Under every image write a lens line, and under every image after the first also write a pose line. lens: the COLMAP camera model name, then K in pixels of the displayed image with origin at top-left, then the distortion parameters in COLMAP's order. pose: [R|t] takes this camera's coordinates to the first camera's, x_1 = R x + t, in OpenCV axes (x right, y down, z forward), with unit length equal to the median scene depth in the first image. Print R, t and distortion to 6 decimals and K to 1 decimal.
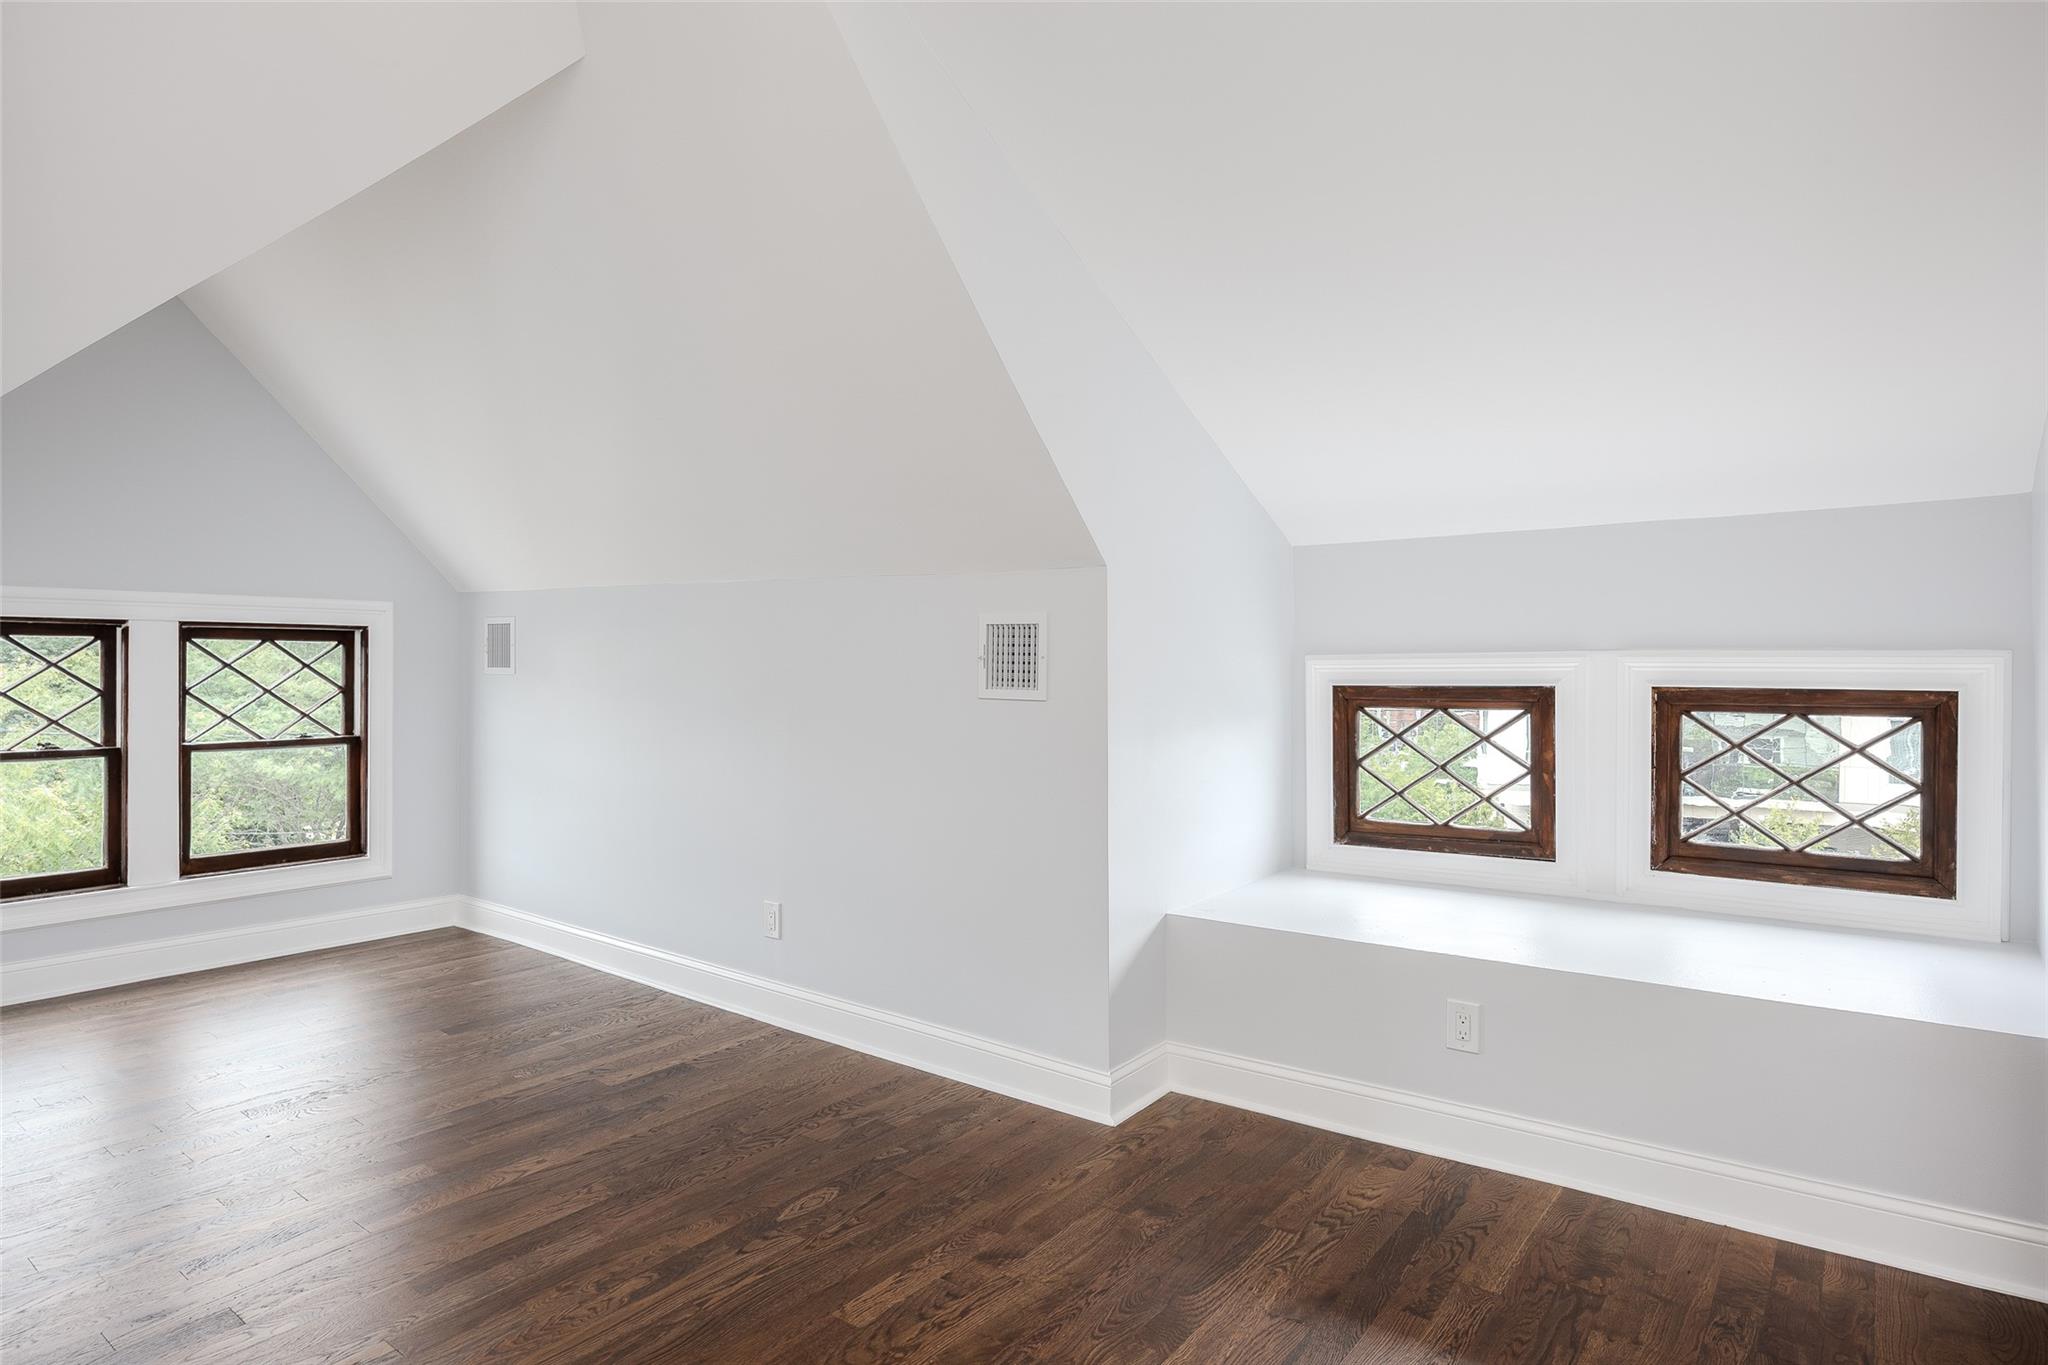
lens RADIAL K [[1264.5, 0, 1017.3], [0, 1264.5, 680.2], [0, 0, 1]] dist [0.061751, -0.003034]
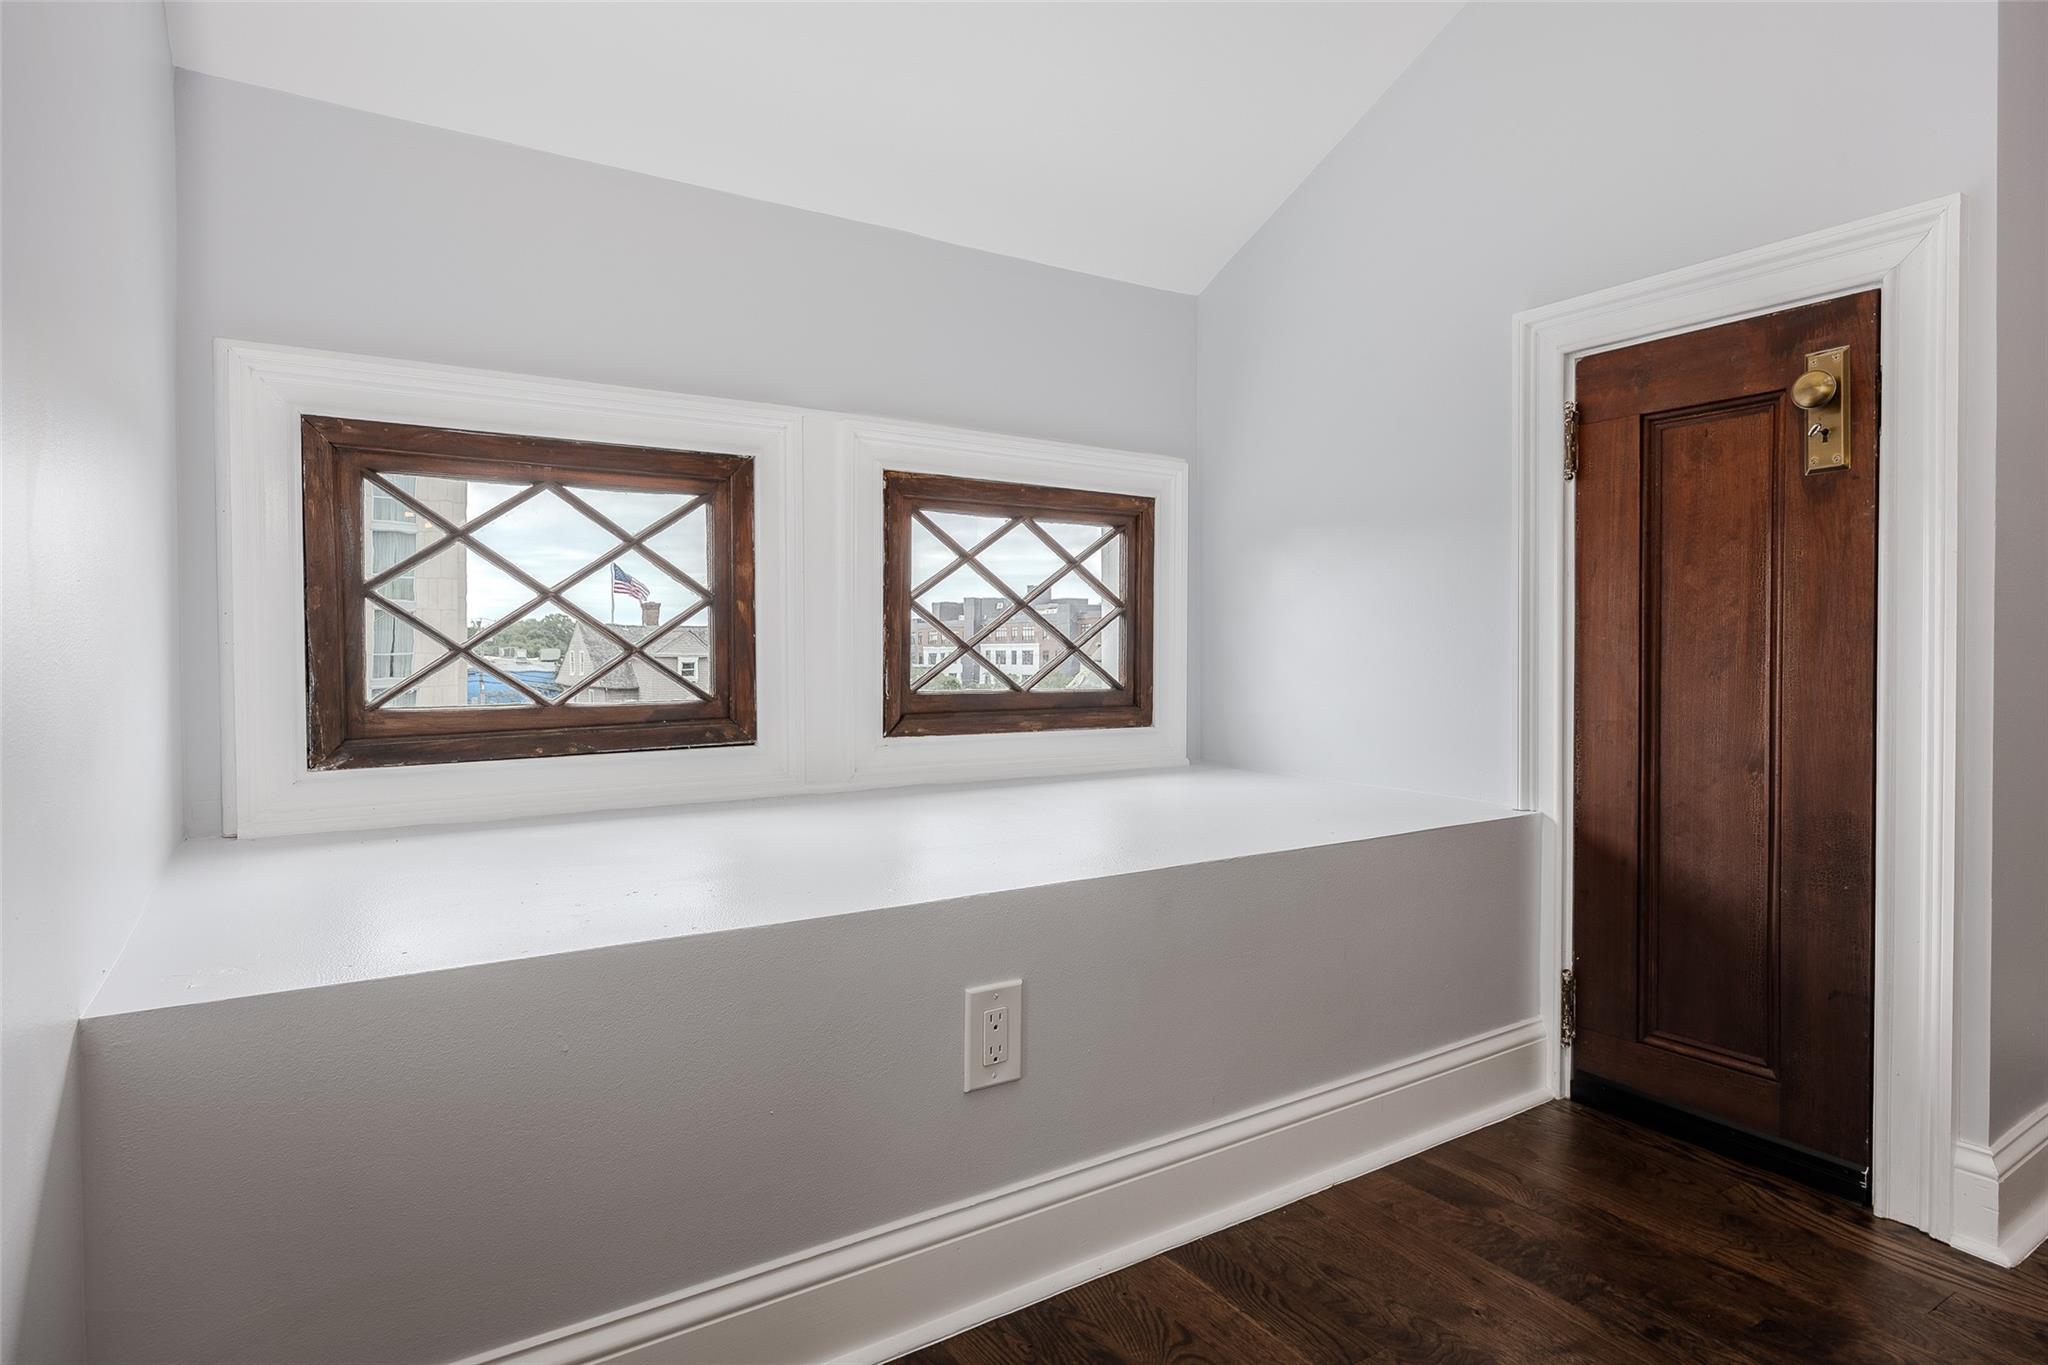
lens RADIAL K [[1096.9, 0, 1020.1], [0, 1096.9, 693.7], [0, 0, 1]] dist [-0.002632, 0.000490]
pose [[0.339897, -0.025622, 0.940114, -0.031262], [0.017687, 0.999626, 0.020849, 0.108778], [-0.940296, 0.009541, 0.340223, 0.702773]]
